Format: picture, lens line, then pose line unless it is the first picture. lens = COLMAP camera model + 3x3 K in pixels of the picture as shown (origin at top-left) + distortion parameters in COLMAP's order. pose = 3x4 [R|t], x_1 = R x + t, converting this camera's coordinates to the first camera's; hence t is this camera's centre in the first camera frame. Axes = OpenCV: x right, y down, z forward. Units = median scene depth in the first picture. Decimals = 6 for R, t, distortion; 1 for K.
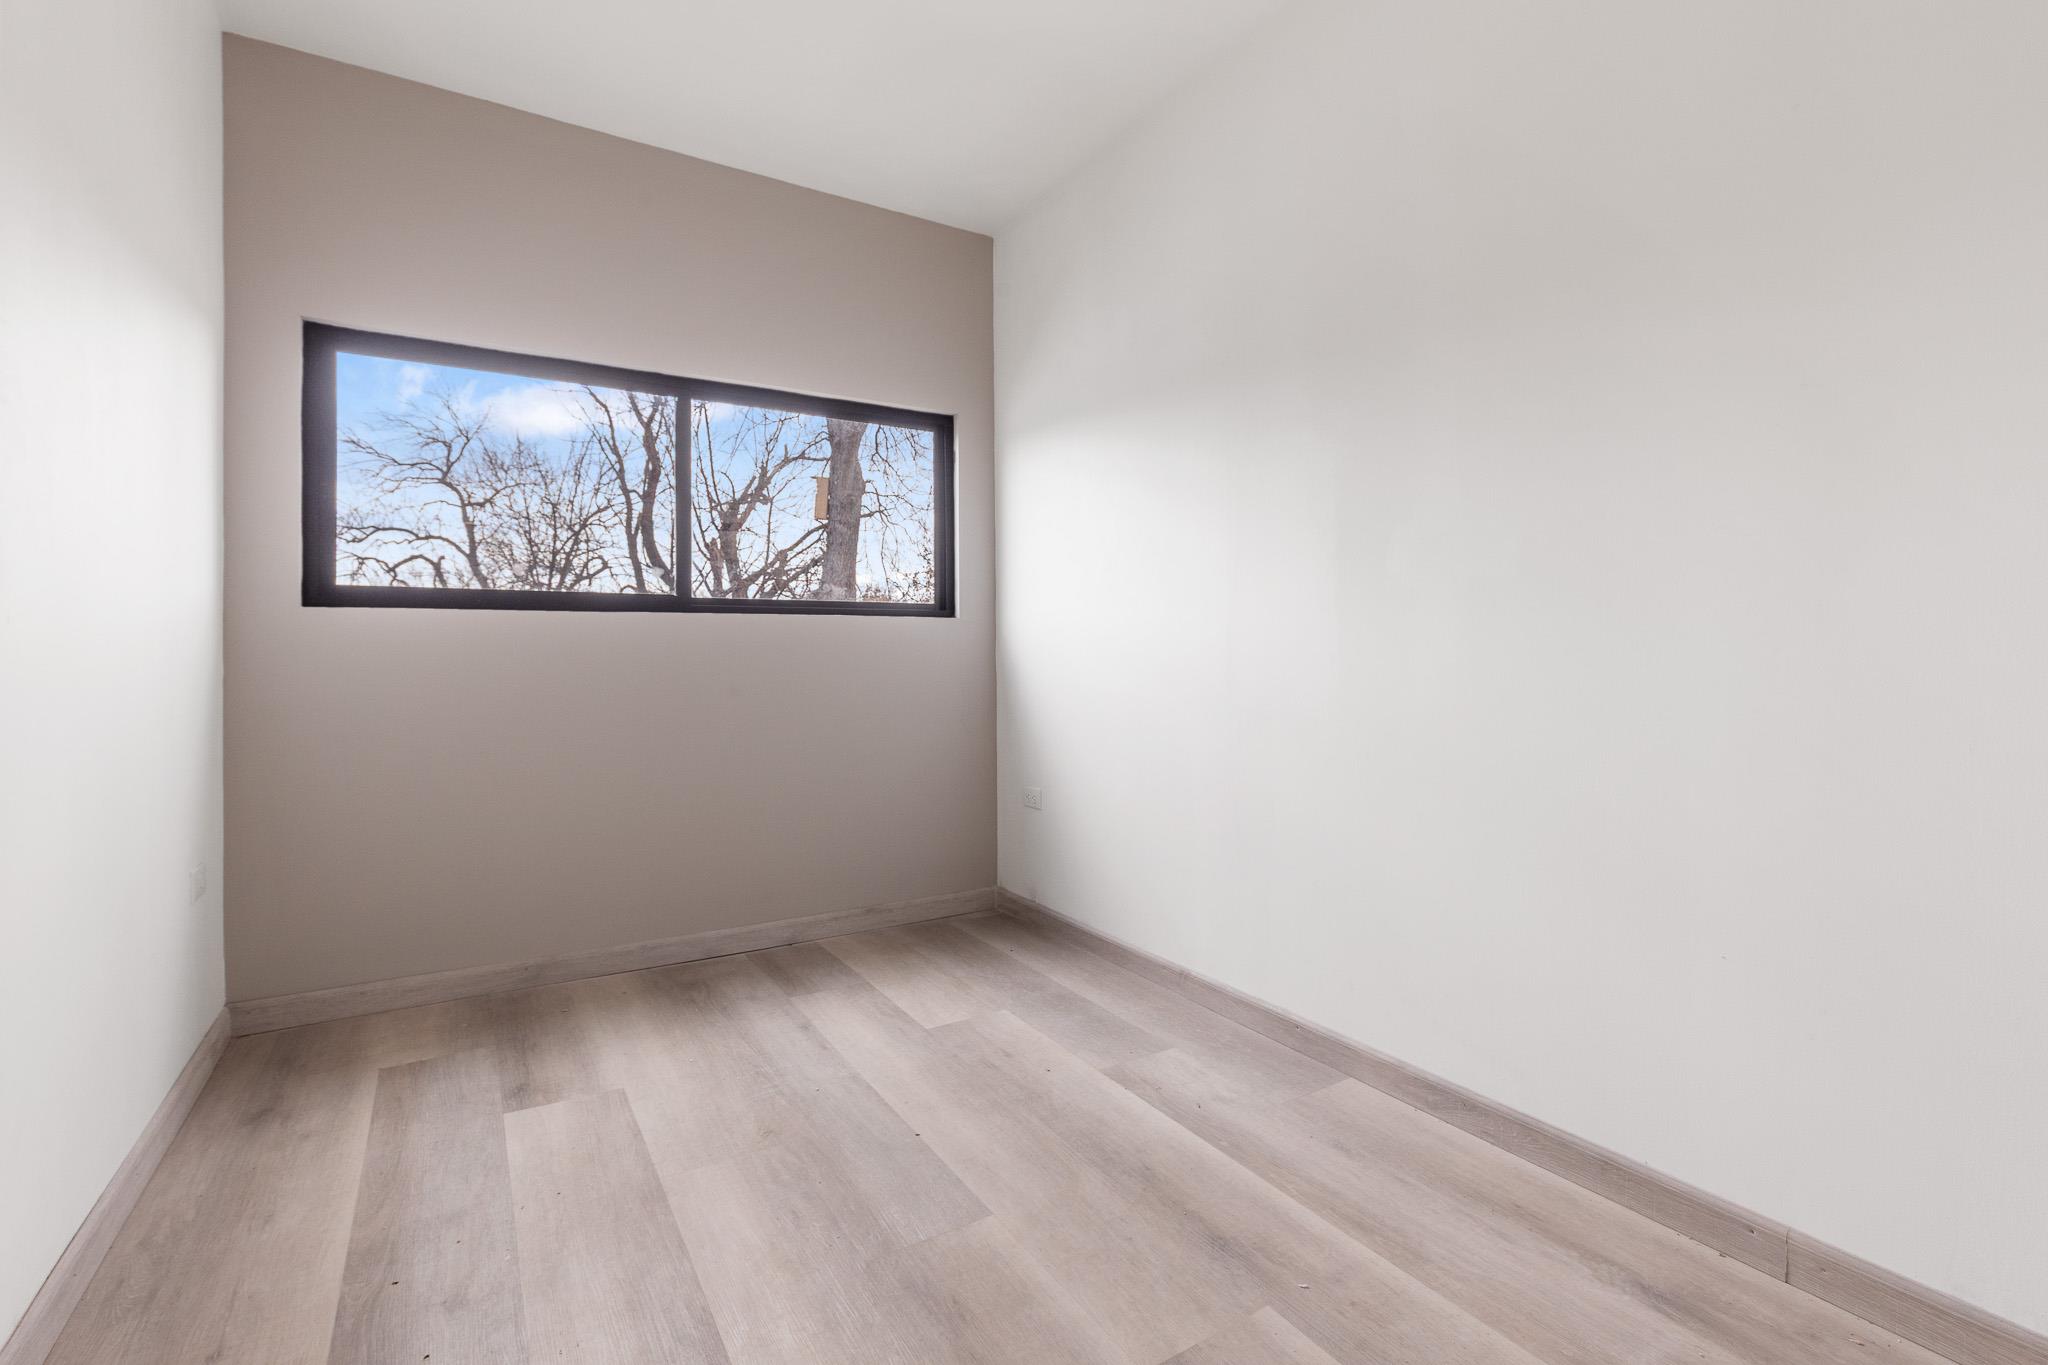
lens RADIAL K [[915.6, 0, 1029.4], [0, 915.6, 666.3], [0, 0, 1]] dist [-0.002397, -0.000931]
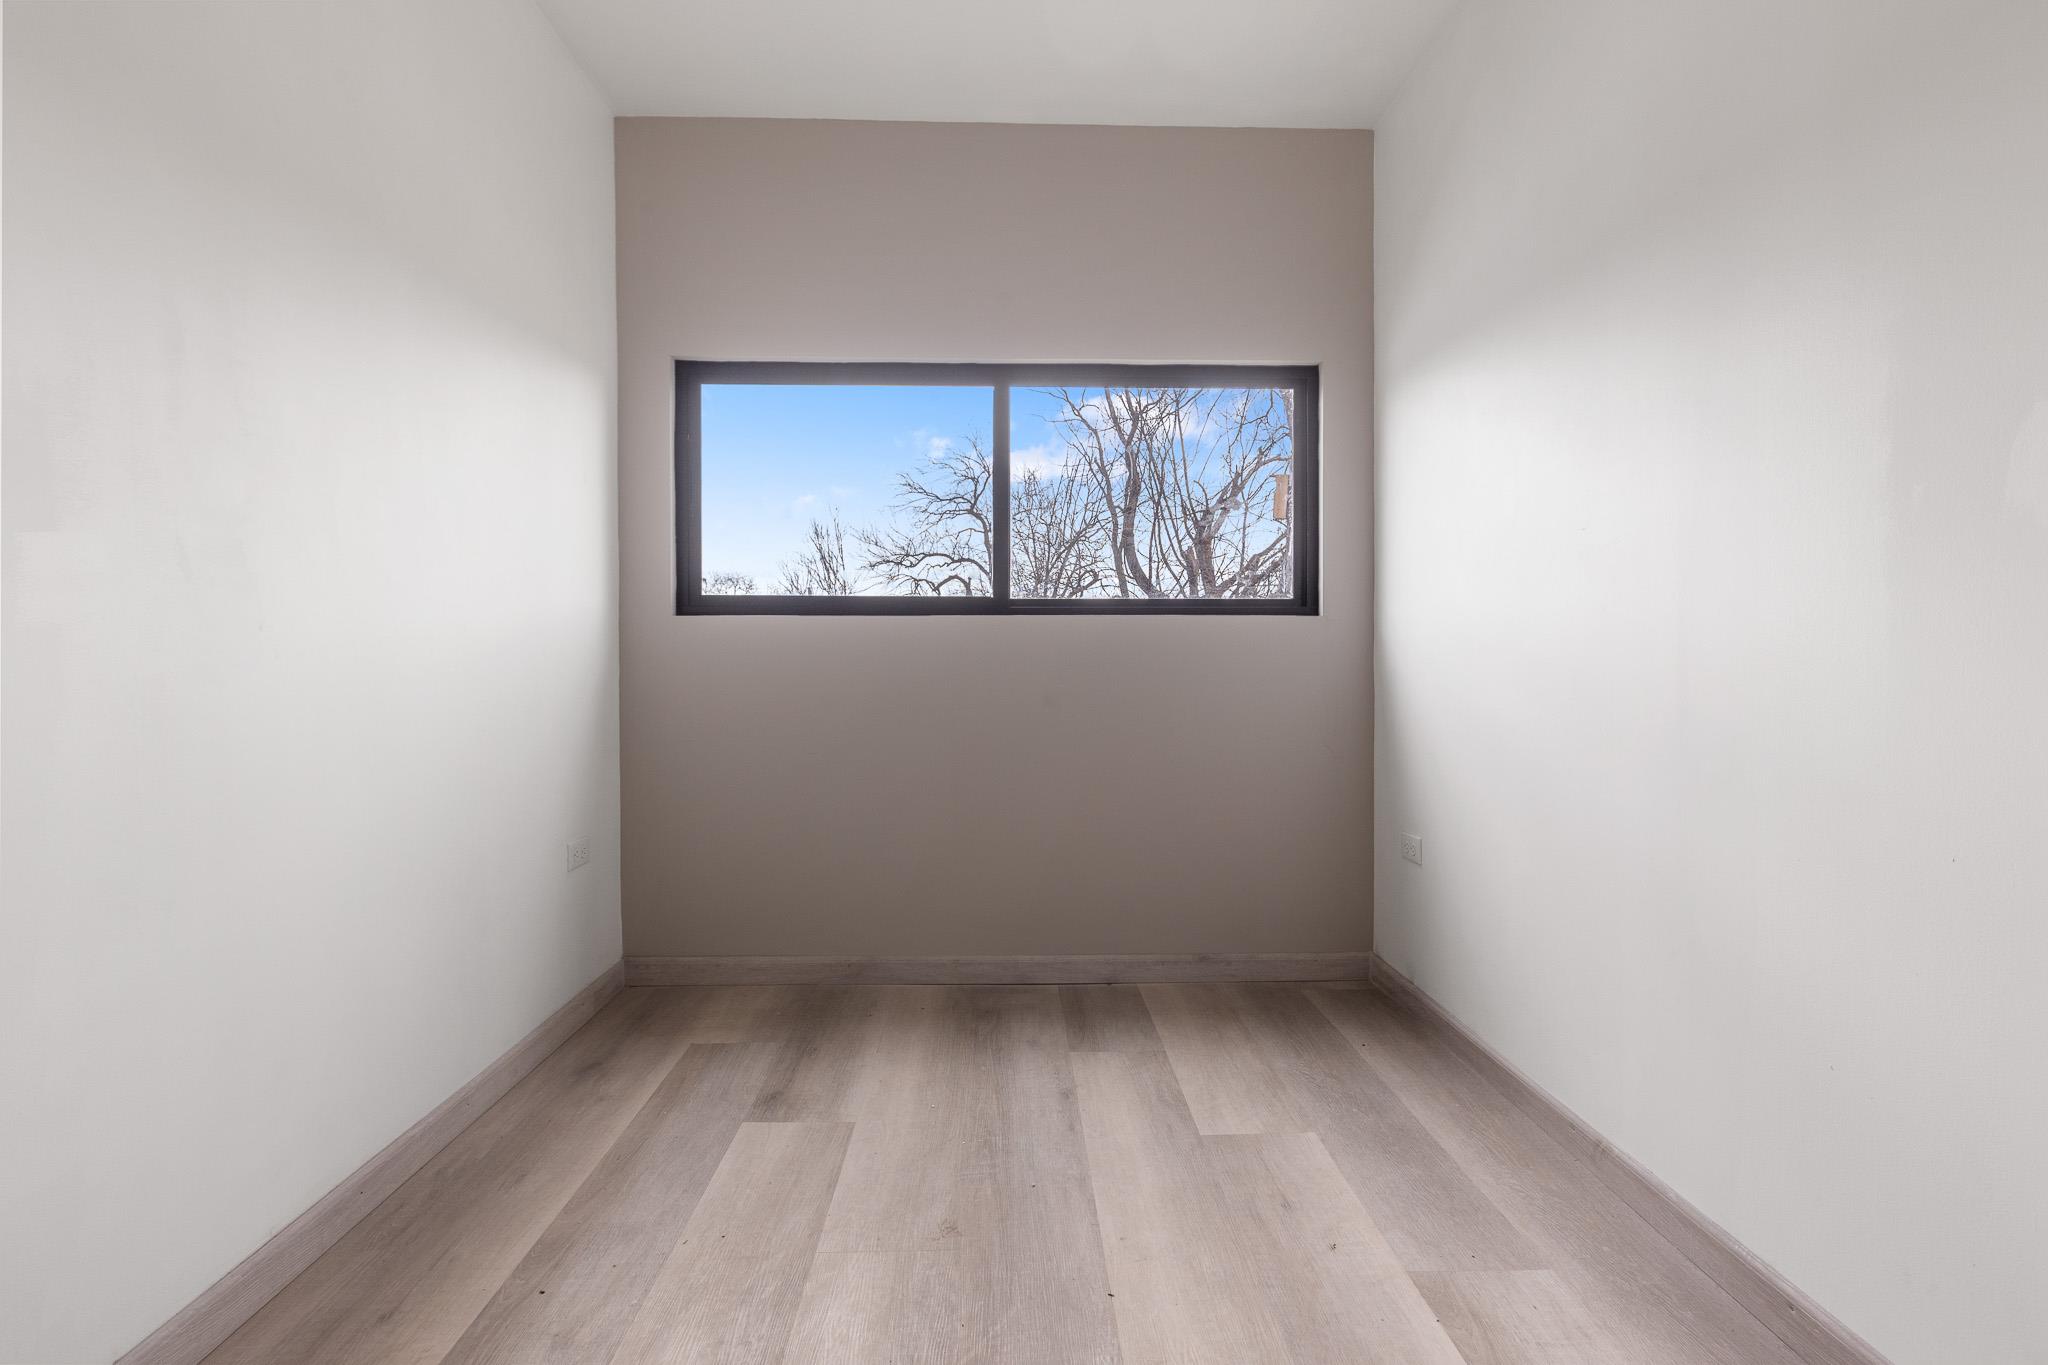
lens RADIAL K [[915.6, 0, 1022.0], [0, 915.6, 682.2], [0, 0, 1]] dist [-0.002397, -0.000931]
pose [[0.865196, 0.016072, -0.501176, 0.124106], [-0.010602, 0.999849, 0.013761, -0.002813], [0.501322, -0.006592, 0.865236, 0.209200]]
